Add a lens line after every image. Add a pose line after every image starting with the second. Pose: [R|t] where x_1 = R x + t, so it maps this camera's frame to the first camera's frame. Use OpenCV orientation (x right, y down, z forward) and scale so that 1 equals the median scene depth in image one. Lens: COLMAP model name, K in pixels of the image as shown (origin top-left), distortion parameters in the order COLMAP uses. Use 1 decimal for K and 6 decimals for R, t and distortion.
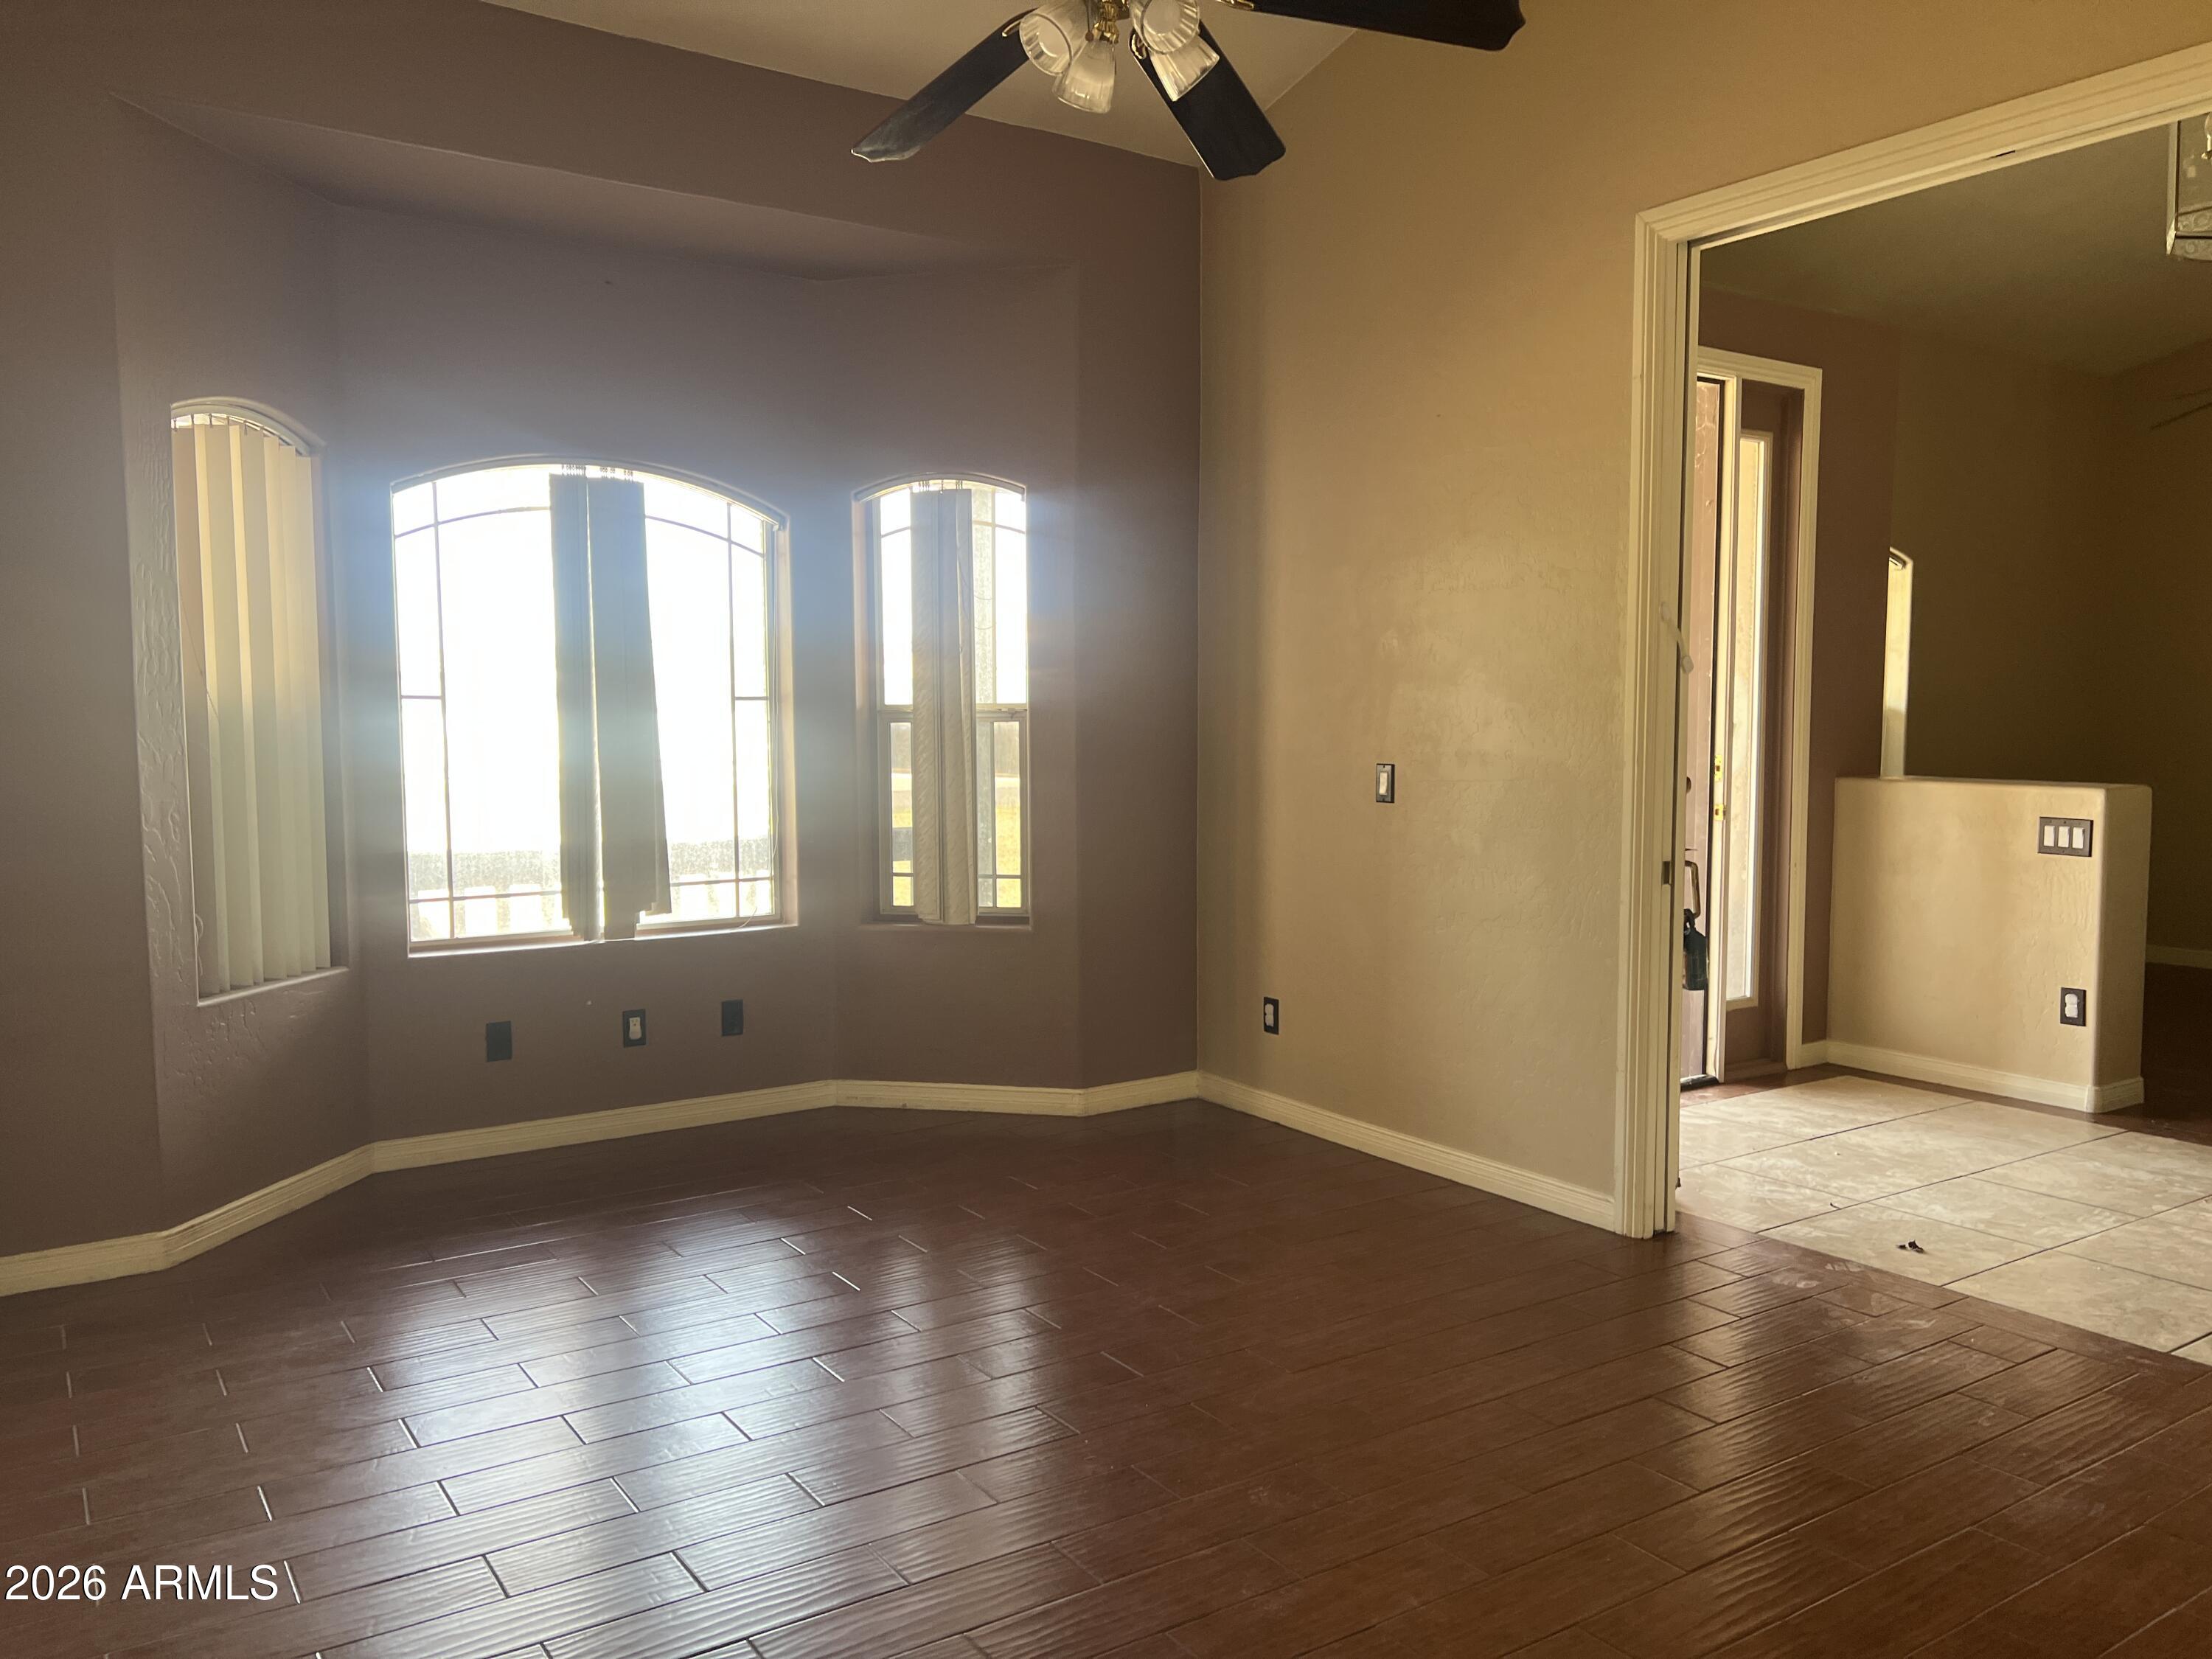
lens RADIAL K [[1649.8, 0, 1106.0], [0, 1649.8, 829.5], [0, 0, 1]] dist [0.010007, -0.040175]
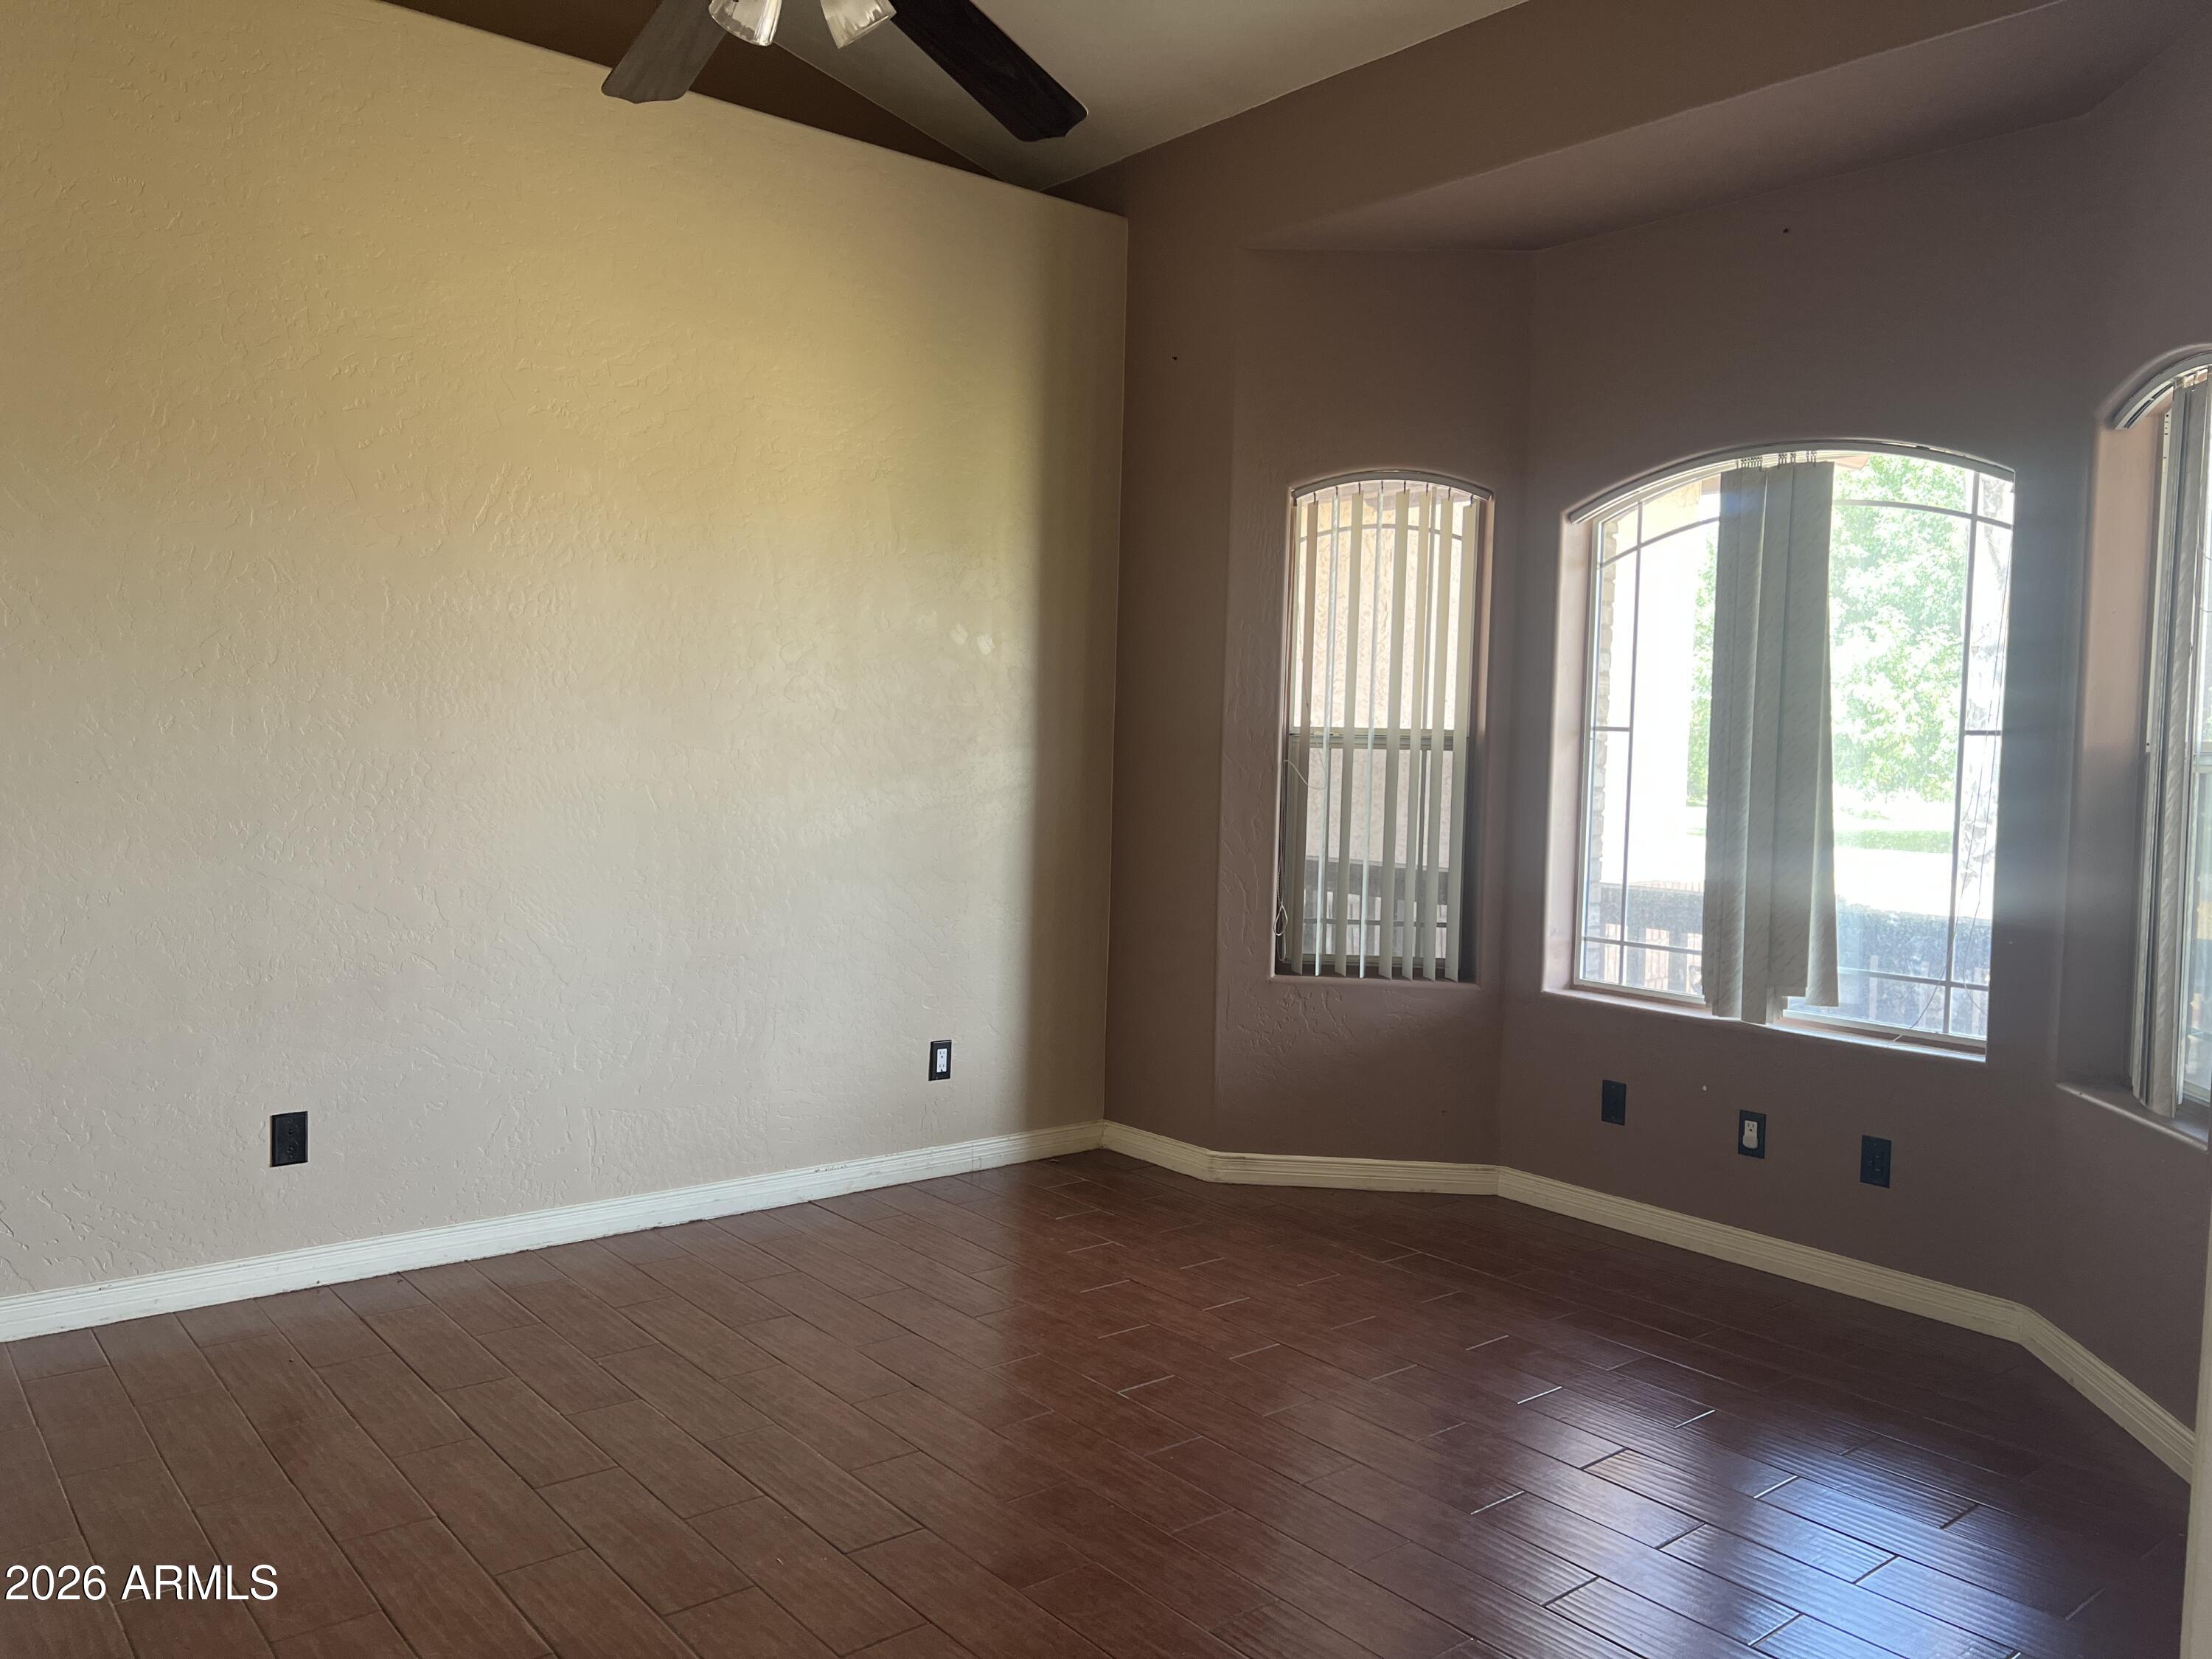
lens RADIAL K [[1649.8, 0, 1106.0], [0, 1649.8, 829.5], [0, 0, 1]] dist [0.010007, -0.040175]
pose [[0.106052, 0.042993, -0.993431, 0.502652], [-0.114993, 0.992892, 0.030694, -0.017683], [0.987689, 0.110982, 0.110242, 0.606143]]
